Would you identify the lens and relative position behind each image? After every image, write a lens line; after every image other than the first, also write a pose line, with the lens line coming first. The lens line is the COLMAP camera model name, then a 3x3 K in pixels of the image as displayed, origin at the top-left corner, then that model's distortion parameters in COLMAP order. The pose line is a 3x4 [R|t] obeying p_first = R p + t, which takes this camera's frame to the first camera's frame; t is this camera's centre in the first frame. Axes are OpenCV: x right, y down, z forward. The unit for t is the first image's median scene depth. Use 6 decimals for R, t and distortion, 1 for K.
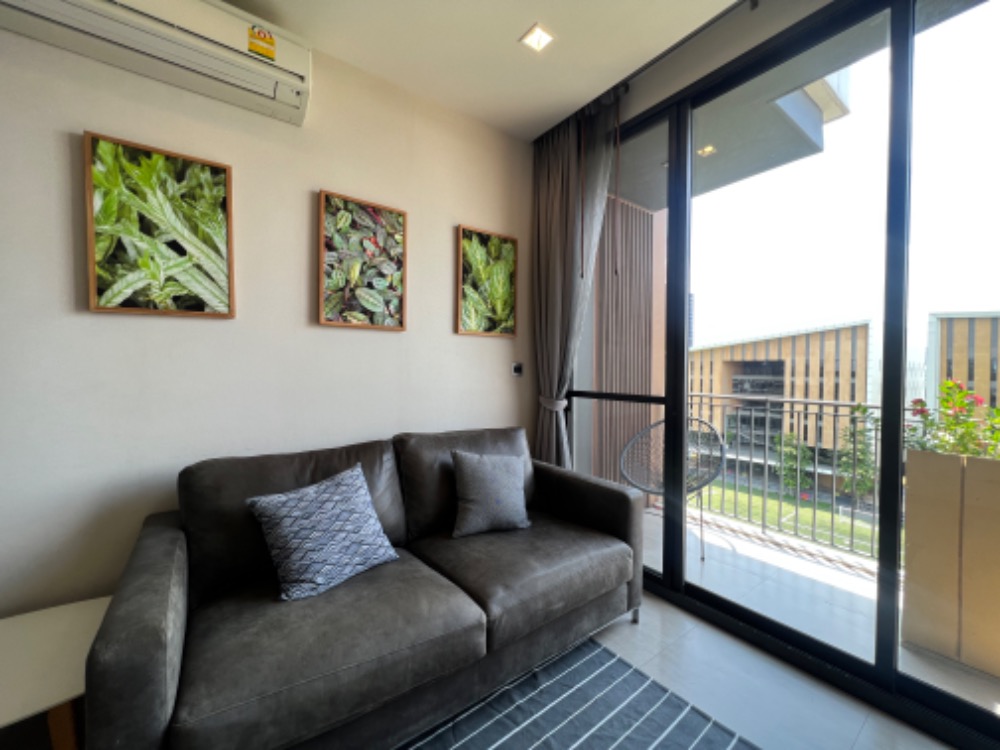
lens RADIAL K [[402.7, 0, 502.1], [0, 402.7, 374.0], [0, 0, 1]] dist [-0.000728, 0.000097]
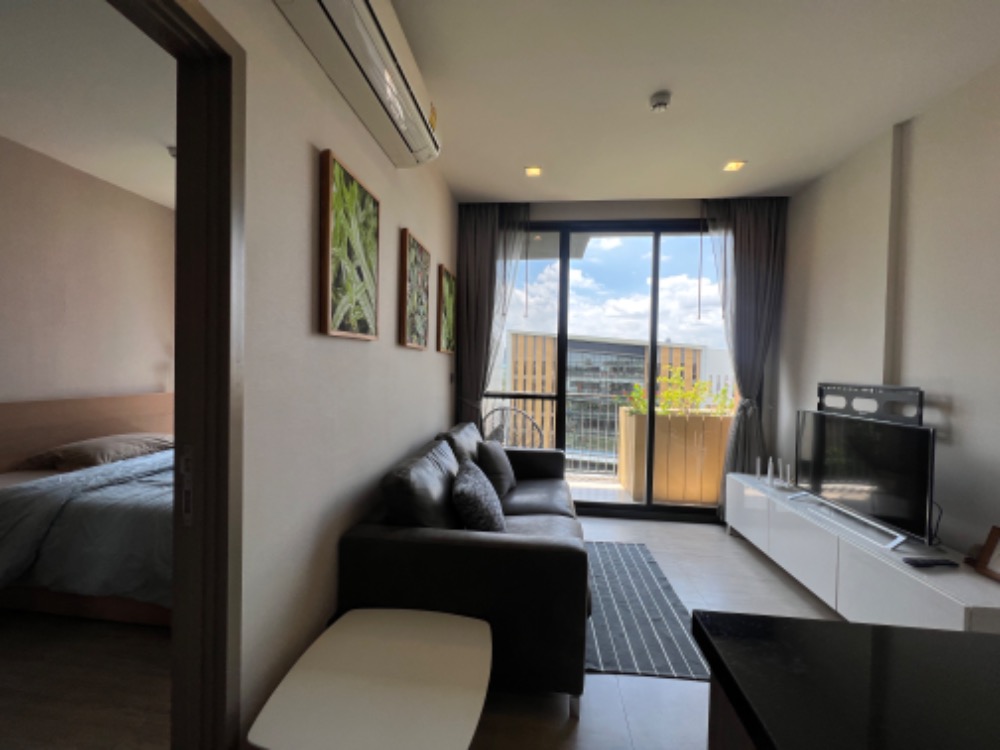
lens RADIAL K [[402.7, 0, 503.8], [0, 402.7, 373.8], [0, 0, 1]] dist [-0.000728, 0.000097]
pose [[0.681159, -0.000414, 0.732135, -0.759128], [-0.010262, 0.999896, 0.010112, -0.038186], [-0.732063, -0.014401, 0.681084, 0.003187]]
